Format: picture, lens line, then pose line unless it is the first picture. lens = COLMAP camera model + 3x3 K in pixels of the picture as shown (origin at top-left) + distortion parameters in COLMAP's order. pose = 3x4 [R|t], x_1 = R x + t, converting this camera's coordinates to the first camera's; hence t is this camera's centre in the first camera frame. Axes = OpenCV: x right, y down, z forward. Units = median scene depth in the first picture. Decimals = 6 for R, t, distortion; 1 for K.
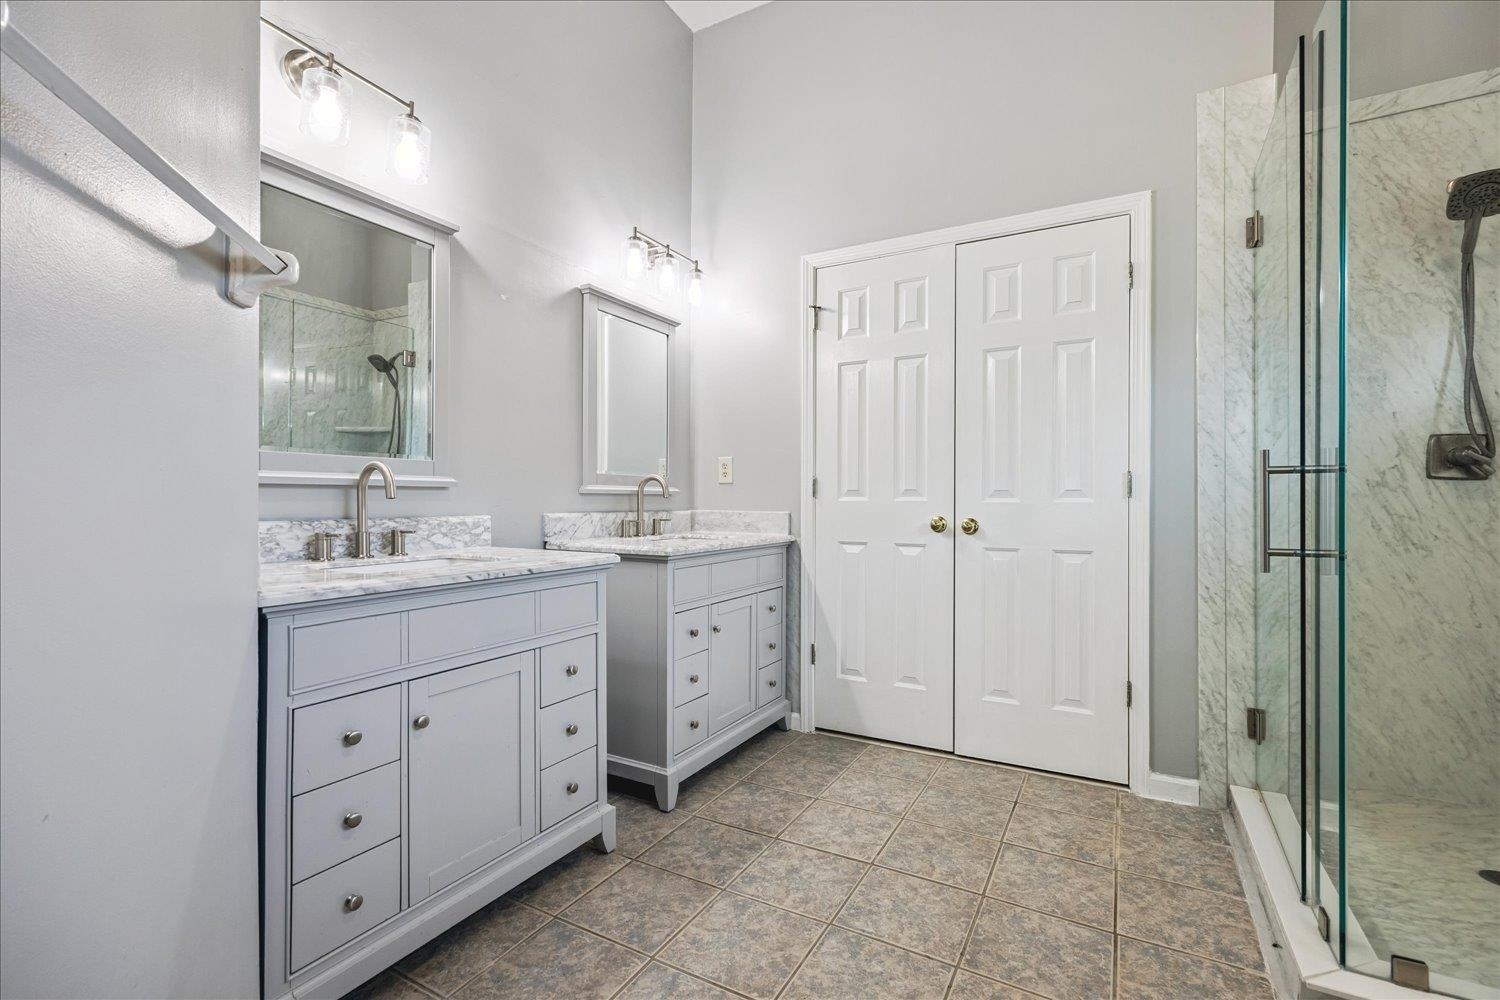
lens RADIAL K [[689.3, 0, 744.1], [0, 689.3, 498.1], [0, 0, 1]] dist [0.003700, 0.000957]
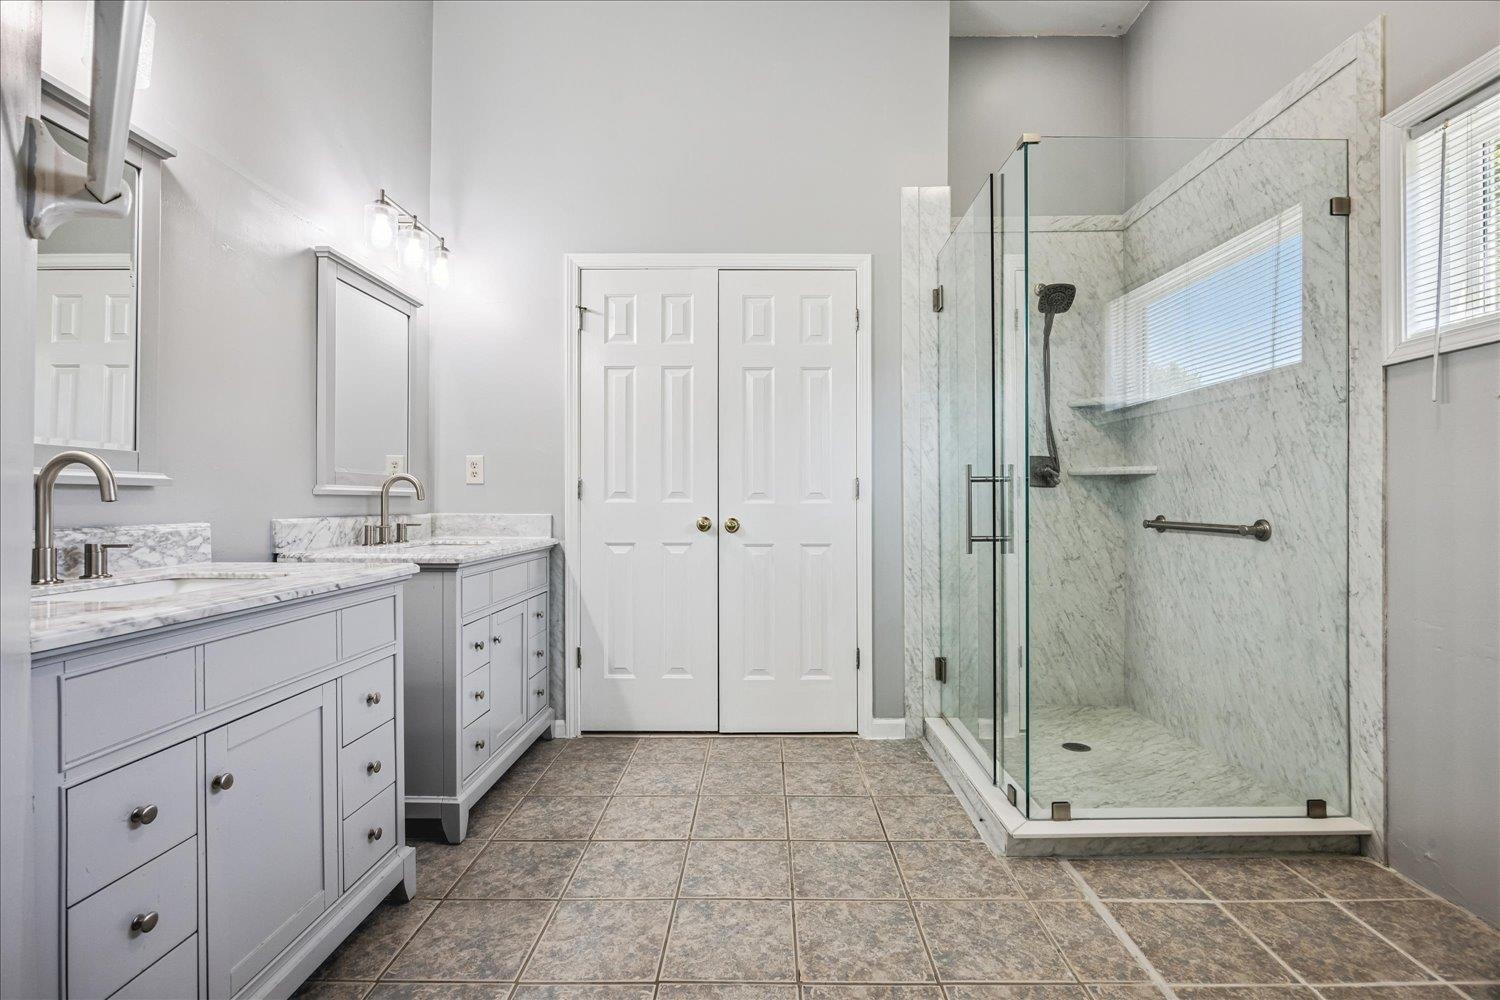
lens RADIAL K [[702.1, 0, 763.3], [0, 702.1, 496.8], [0, 0, 1]] dist [-0.003797, -0.000079]
pose [[0.868062, 0.000961, 0.496455, -0.225075], [0.001090, 0.999992, -0.003842, -0.000725], [-0.496454, 0.003876, 0.868054, -0.008145]]
